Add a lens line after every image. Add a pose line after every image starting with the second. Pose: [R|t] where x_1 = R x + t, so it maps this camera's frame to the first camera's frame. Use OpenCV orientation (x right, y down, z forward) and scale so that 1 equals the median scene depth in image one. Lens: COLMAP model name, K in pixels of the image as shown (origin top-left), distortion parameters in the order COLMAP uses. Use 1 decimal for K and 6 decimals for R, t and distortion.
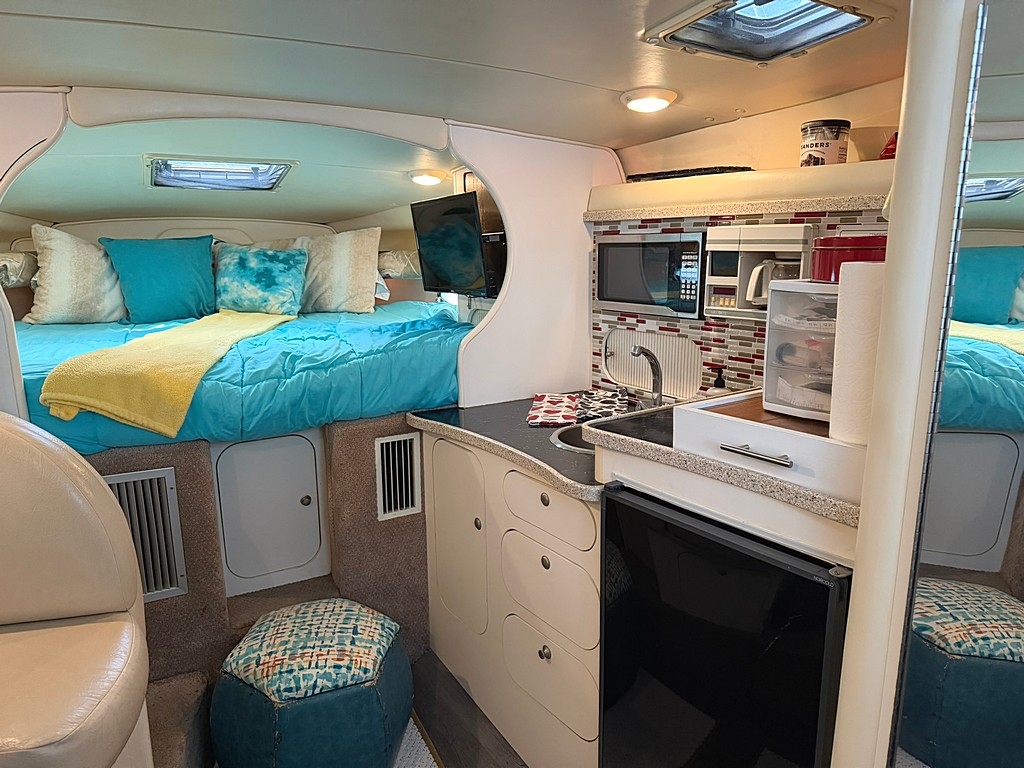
lens RADIAL K [[717.7, 0, 520.8], [0, 717.7, 383.1], [0, 0, 1]] dist [0.067925, -0.094979]
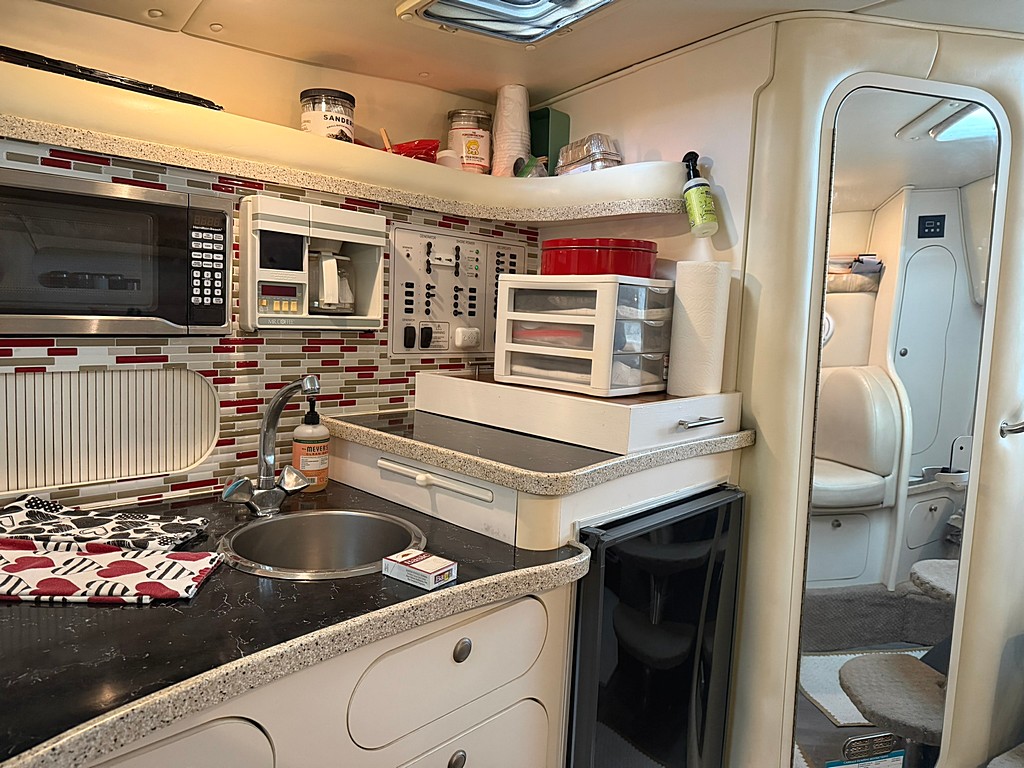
lens RADIAL K [[717.7, 0, 511.8], [0, 717.7, 381.8], [0, 0, 1]] dist [0.067925, -0.094979]
pose [[-0.201762, -0.104859, 0.973805, -0.410435], [0.144406, 0.980202, 0.135467, -0.093225], [-0.968731, 0.167955, -0.182626, 0.835026]]
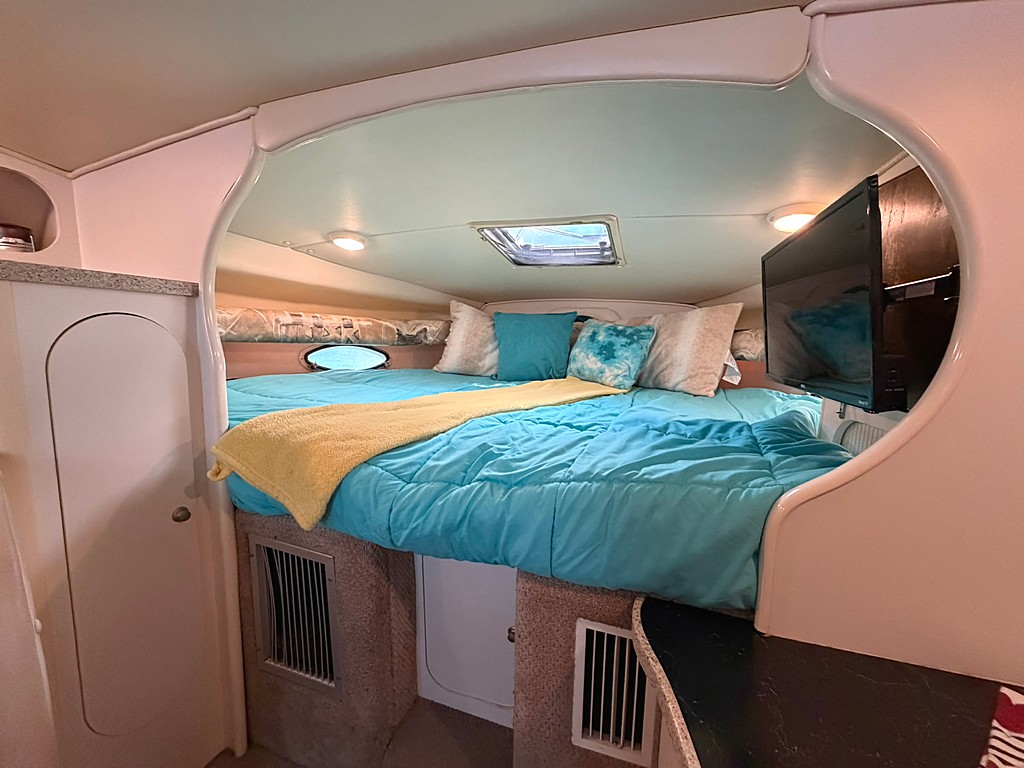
lens RADIAL K [[408.7, 0, 511.5], [0, 408.7, 383.2], [0, 0, 1]] dist [-0.001814, -0.000670]
pose [[0.677391, 0.119389, -0.725871, -0.017761], [-0.175447, 0.984487, -0.001804, -0.102853], [0.714395, 0.128574, 0.687829, 0.698855]]
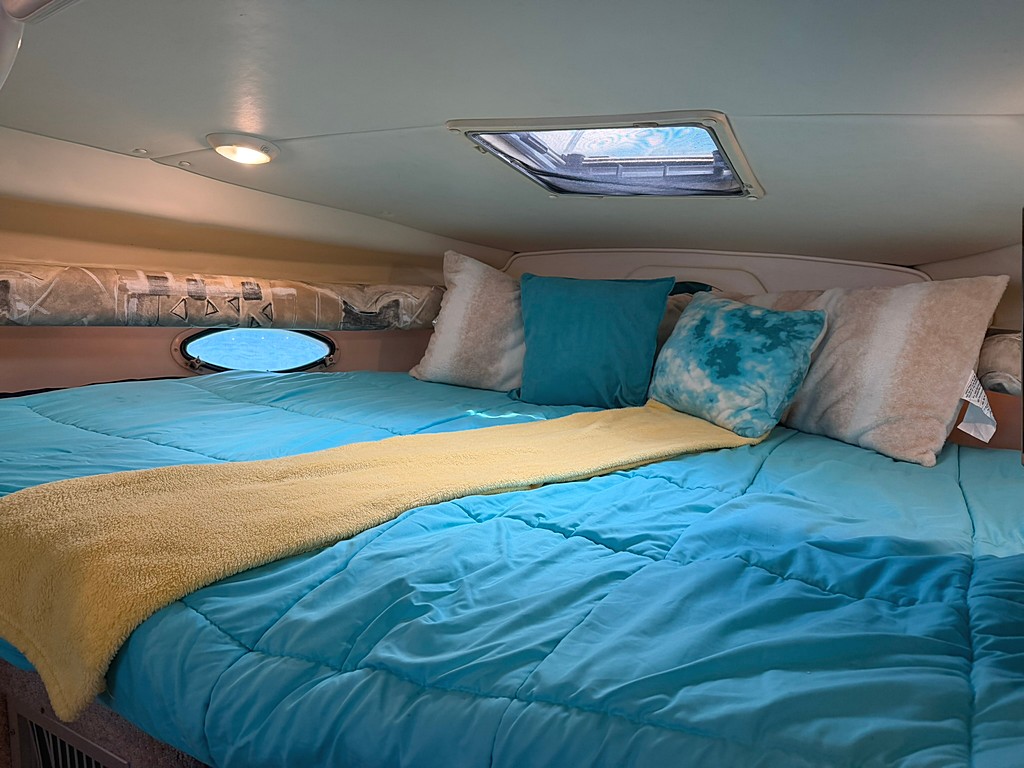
lens RADIAL K [[717.7, 0, 518.7], [0, 717.7, 377.3], [0, 0, 1]] dist [0.067925, -0.094979]
pose [[0.578415, 0.158185, -0.800258, -0.010629], [-0.213539, 0.976171, 0.038614, -0.165920], [0.787297, 0.148552, 0.598411, 0.775556]]
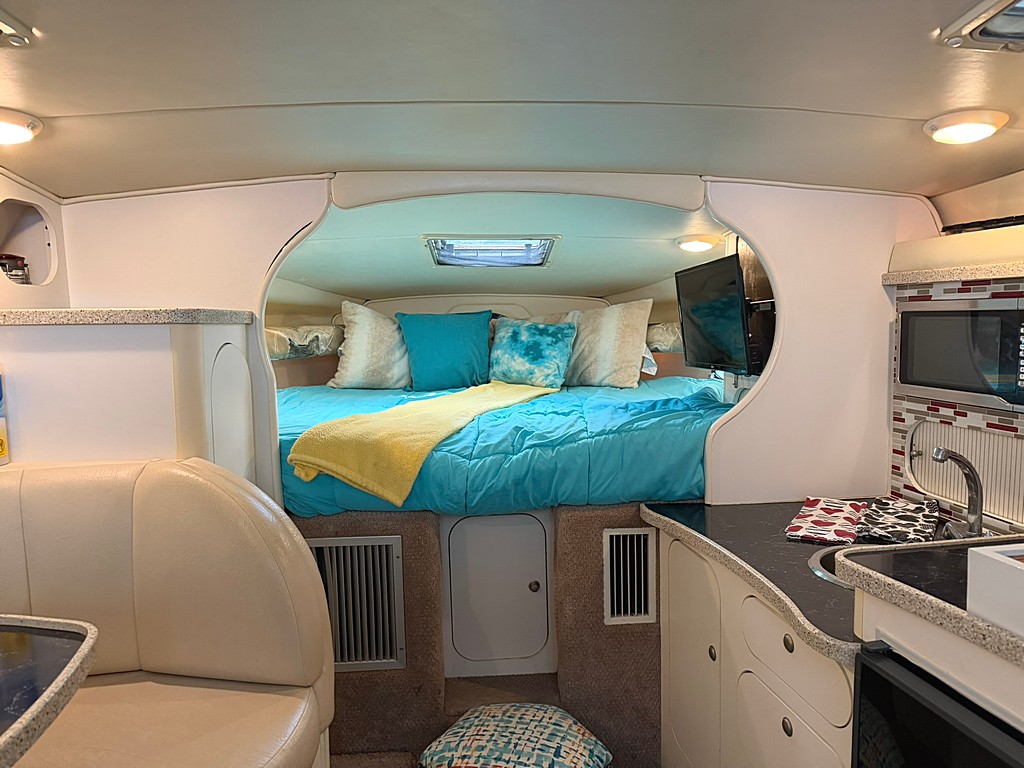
lens RADIAL K [[717.7, 0, 517.1], [0, 717.7, 385.7], [0, 0, 1]] dist [0.067925, -0.094979]
pose [[0.905682, 0.035111, -0.422501, 0.071137], [-0.076327, 0.993785, -0.081029, -0.019356], [0.417030, 0.105634, 0.902733, 0.128482]]
